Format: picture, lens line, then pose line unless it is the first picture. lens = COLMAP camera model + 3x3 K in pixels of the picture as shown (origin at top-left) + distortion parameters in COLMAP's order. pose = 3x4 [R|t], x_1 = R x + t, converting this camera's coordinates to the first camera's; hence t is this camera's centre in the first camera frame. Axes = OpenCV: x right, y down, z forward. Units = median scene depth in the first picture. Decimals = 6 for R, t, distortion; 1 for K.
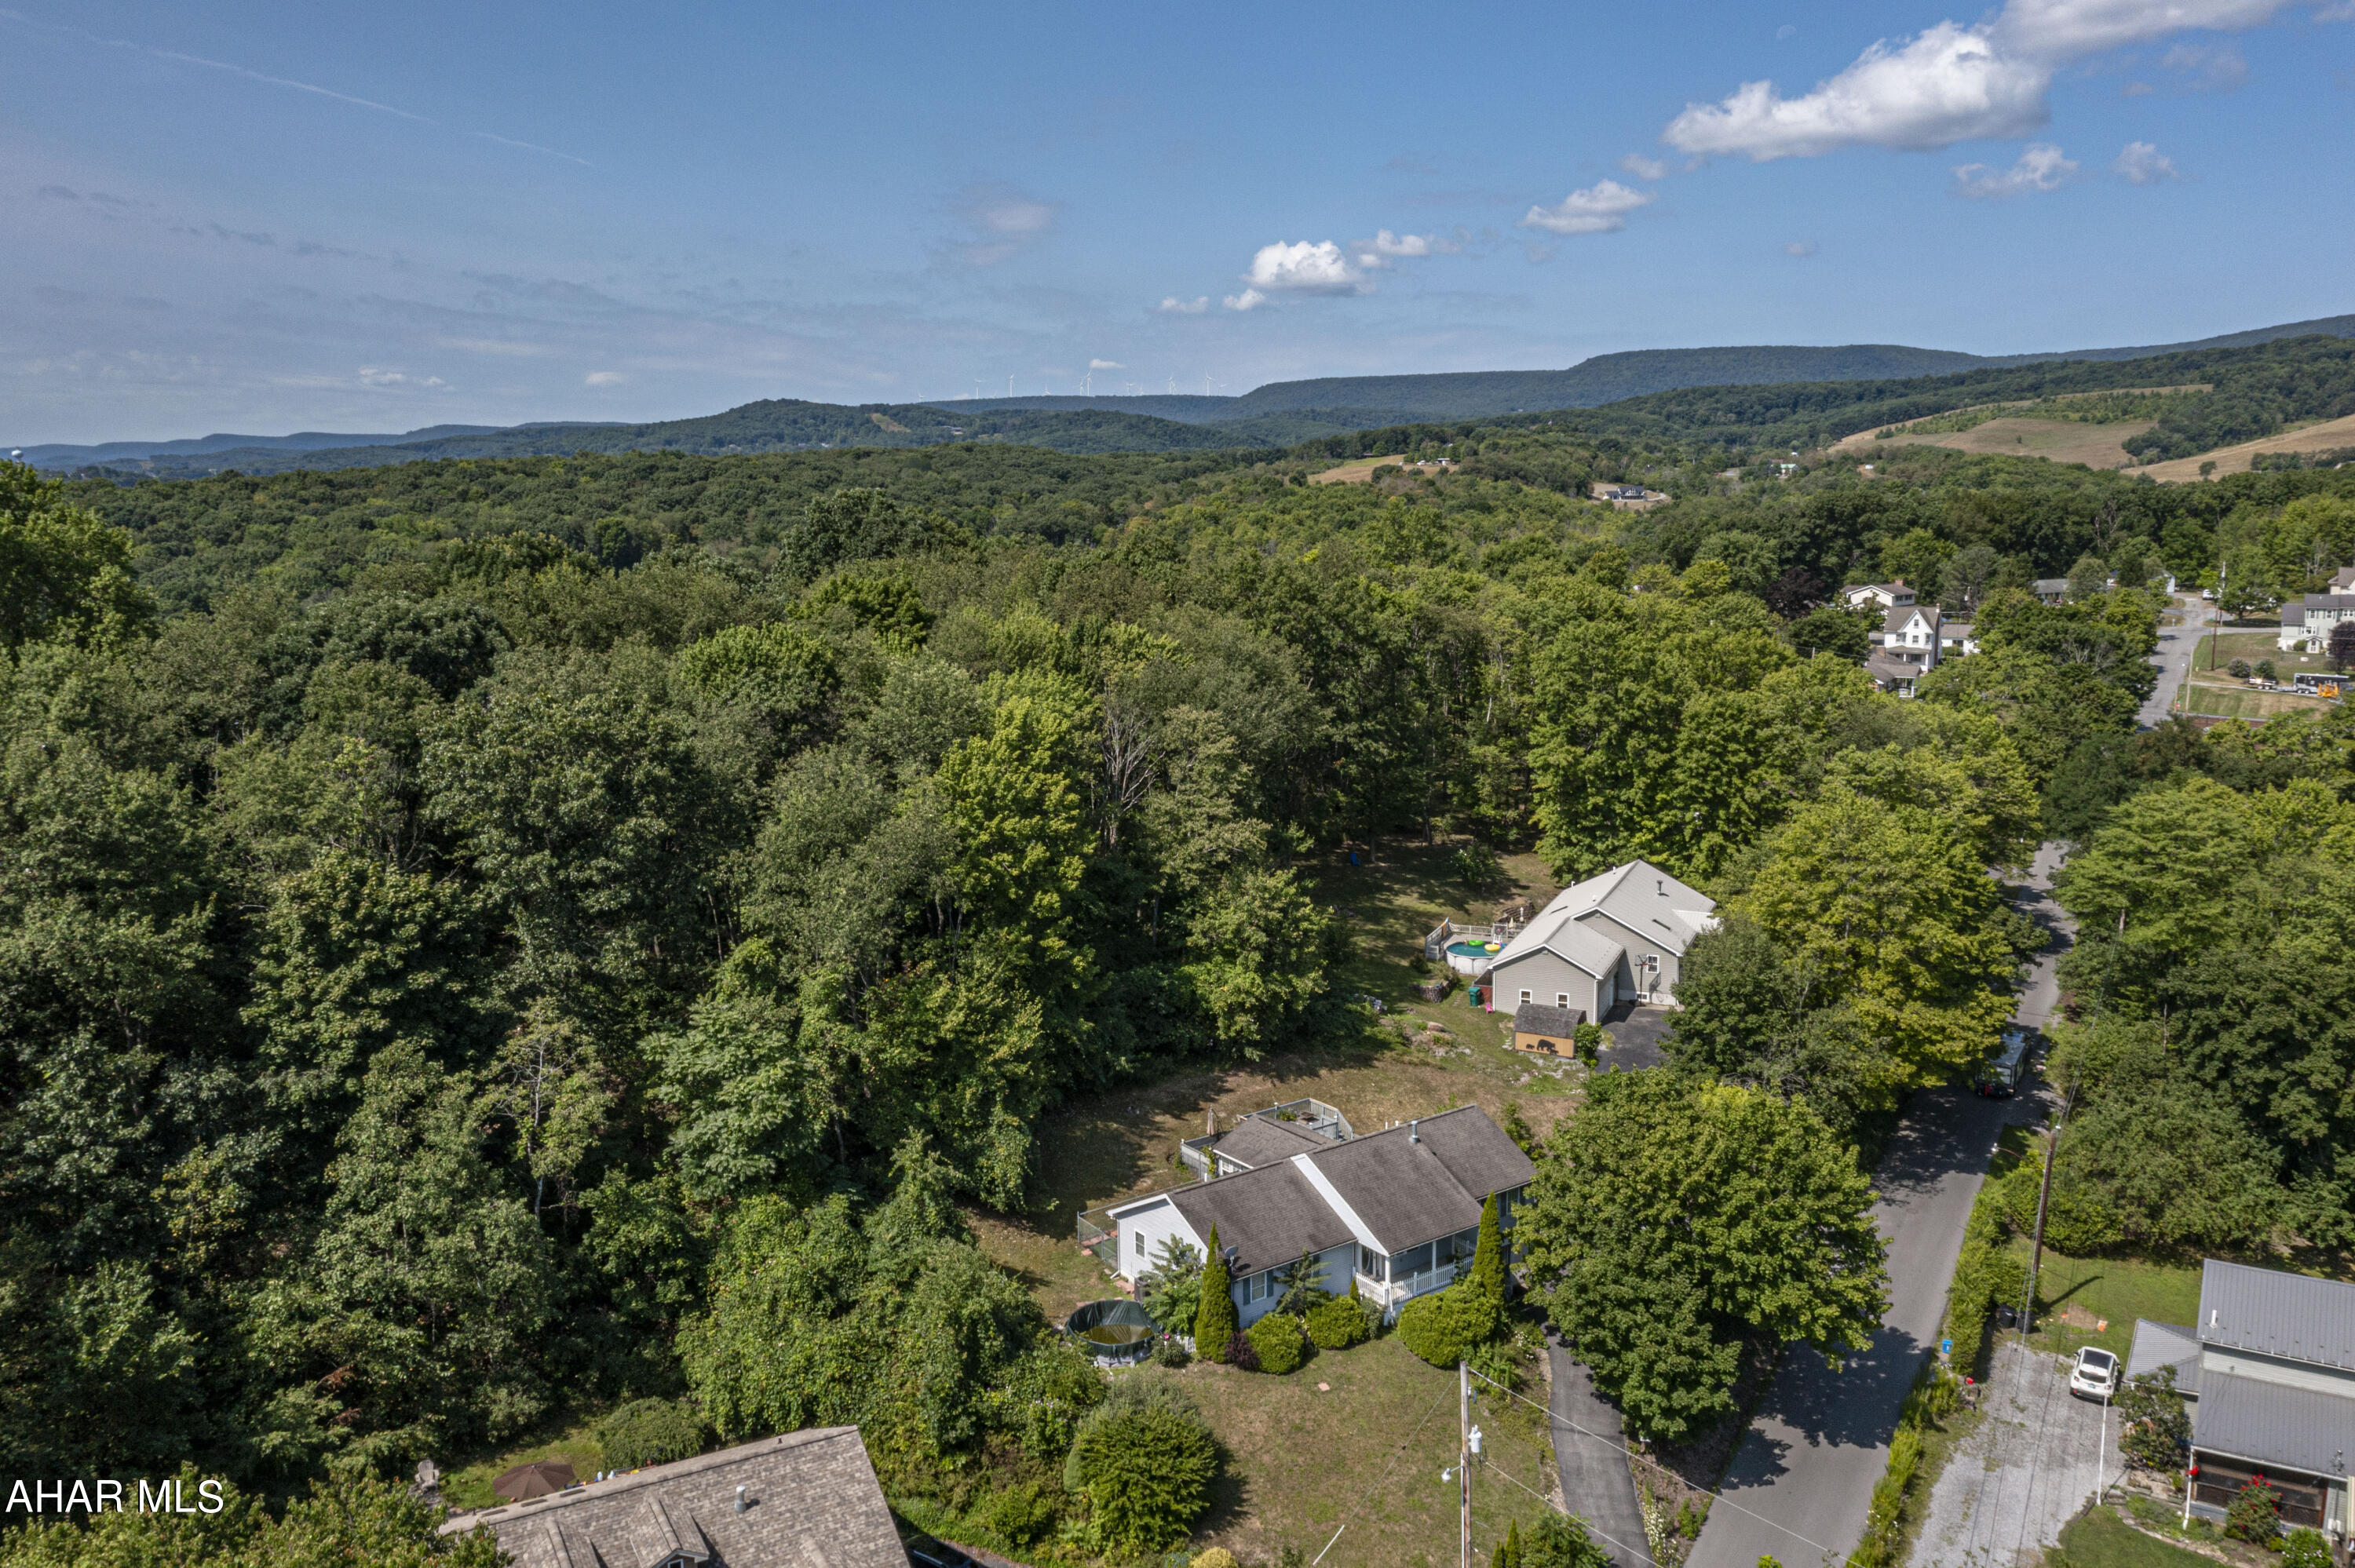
lens RADIAL K [[1909.7, 0, 1174.4], [0, 1909.7, 787.1], [0, 0, 1]] dist [0.005931, 0.000001]
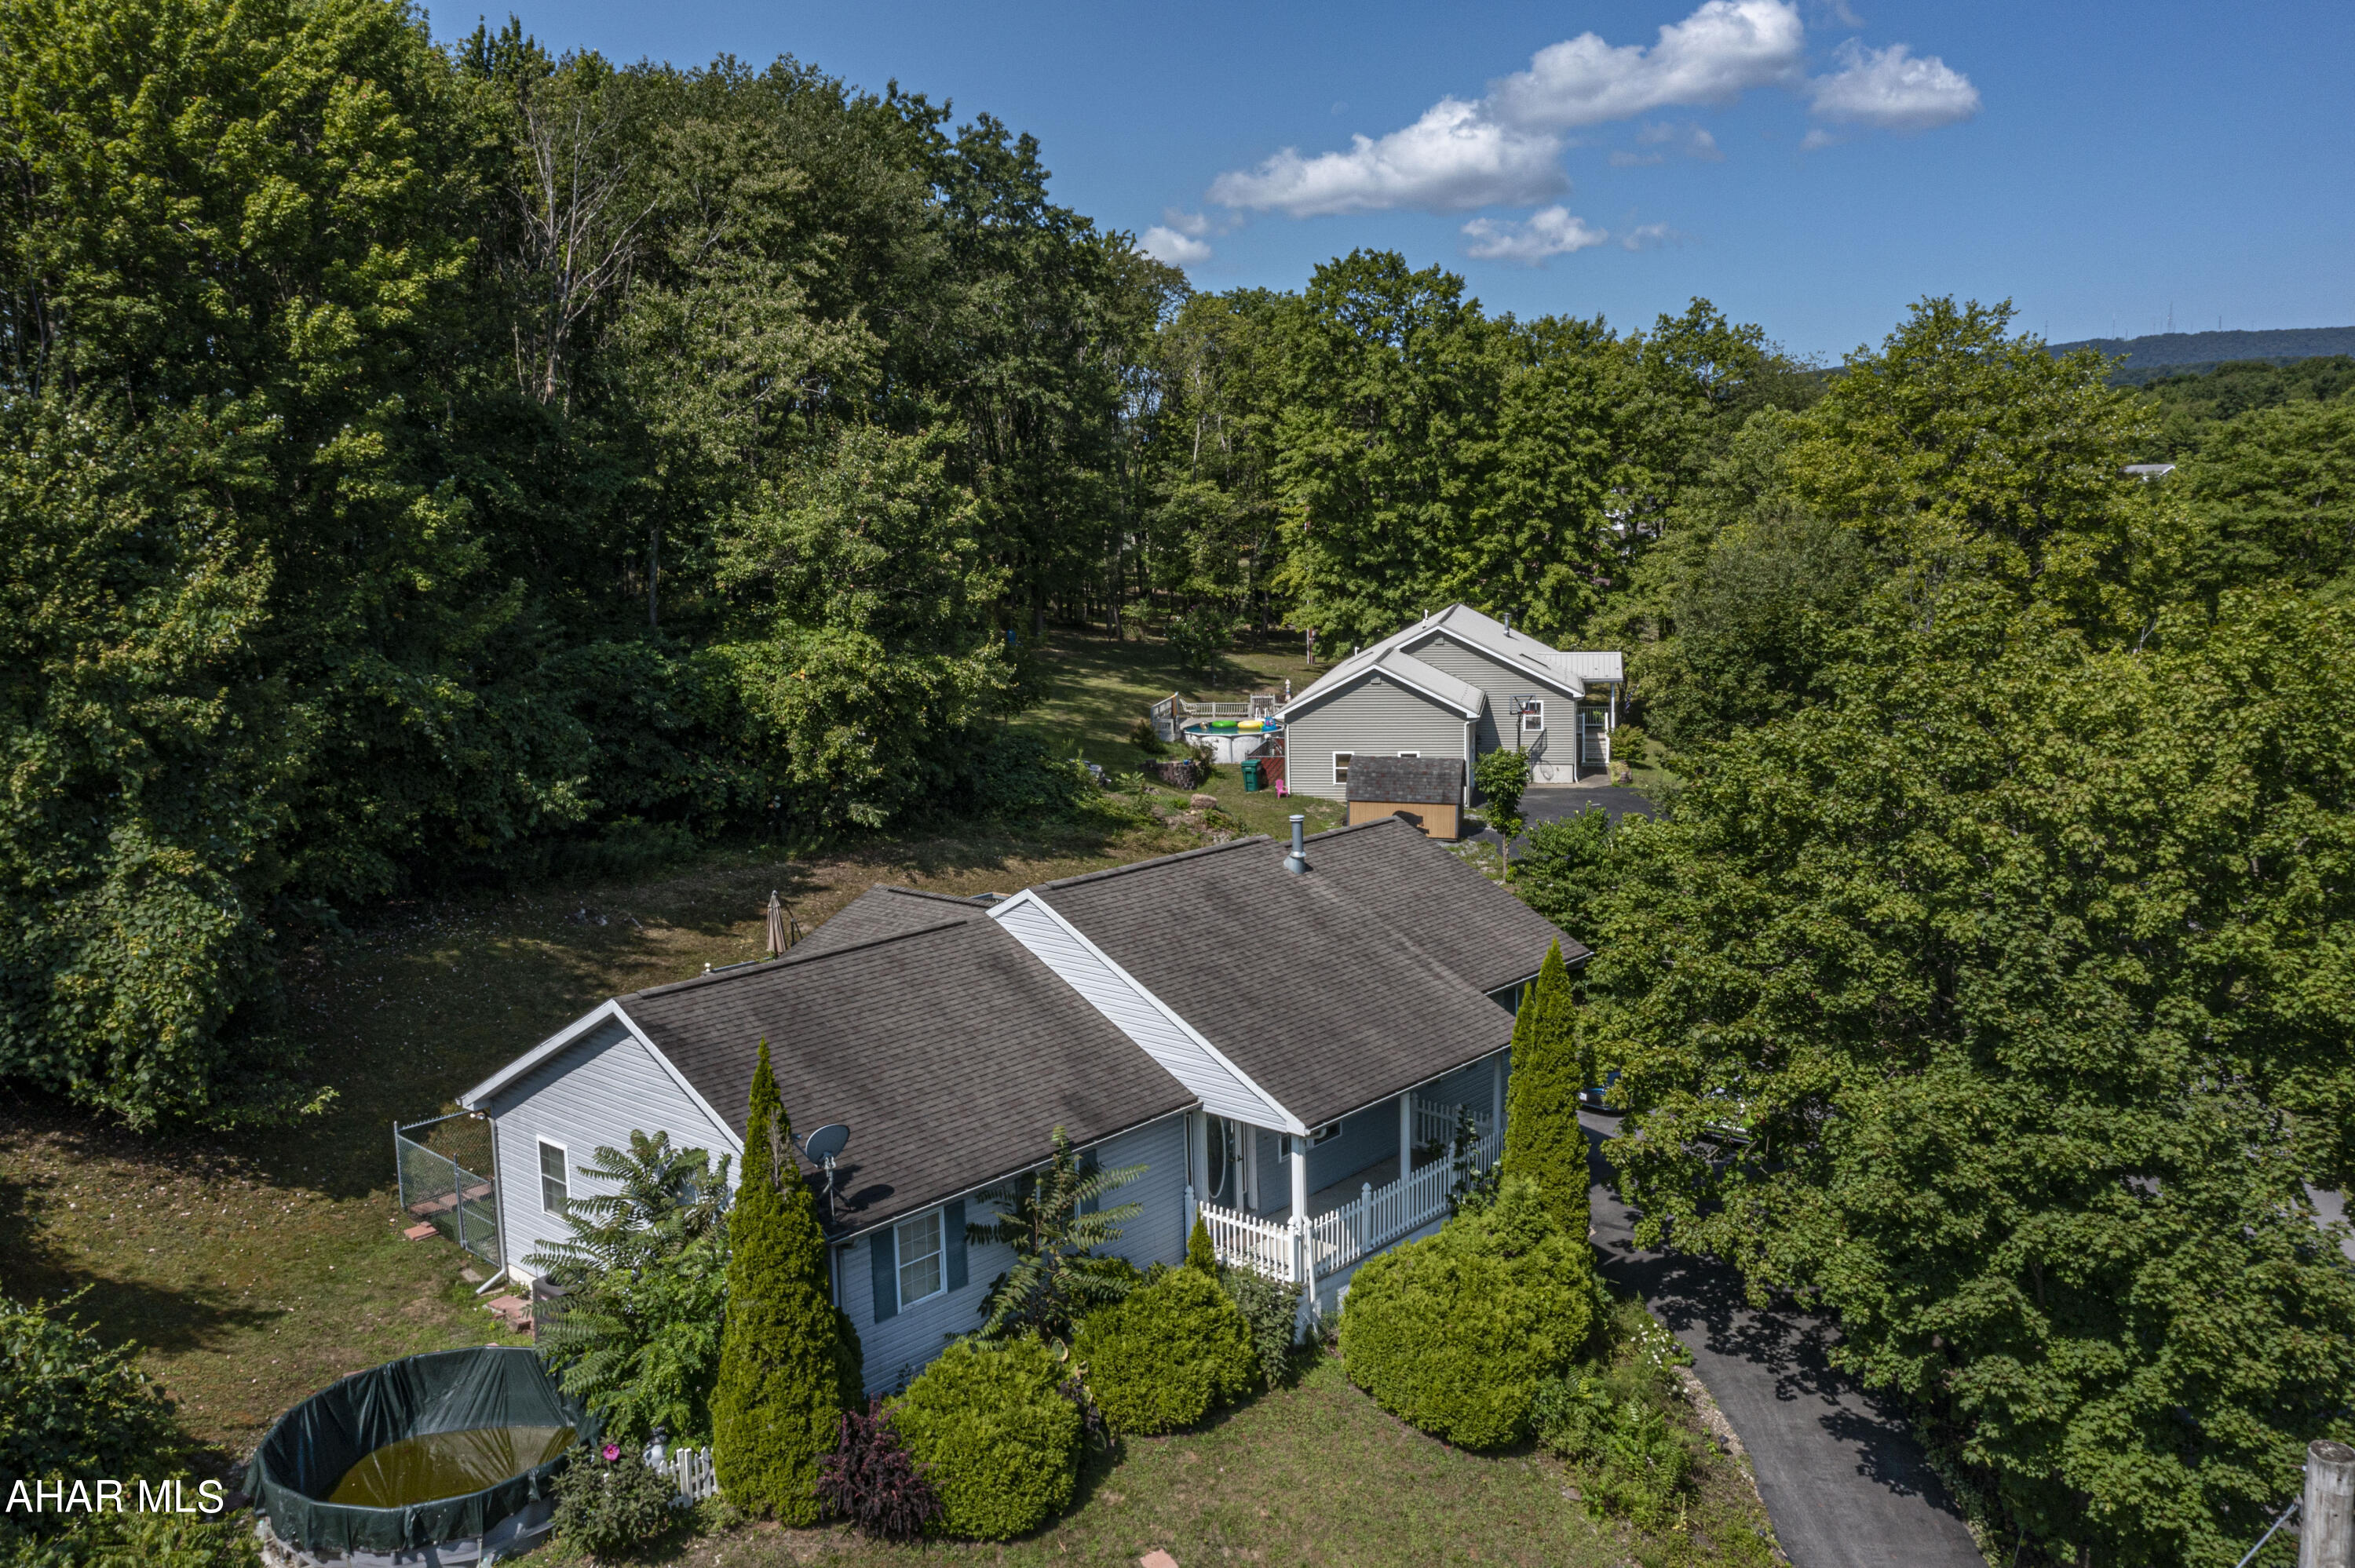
lens RADIAL K [[1846.2, 0, 1170.9], [0, 1846.2, 778.3], [0, 0, 1]] dist [-0.018668, 0.000123]
pose [[0.976365, -0.037322, 0.212881, 0.017745], [0.046974, 0.998076, -0.040462, 0.154053], [-0.210962, 0.049505, 0.976240, 0.541399]]
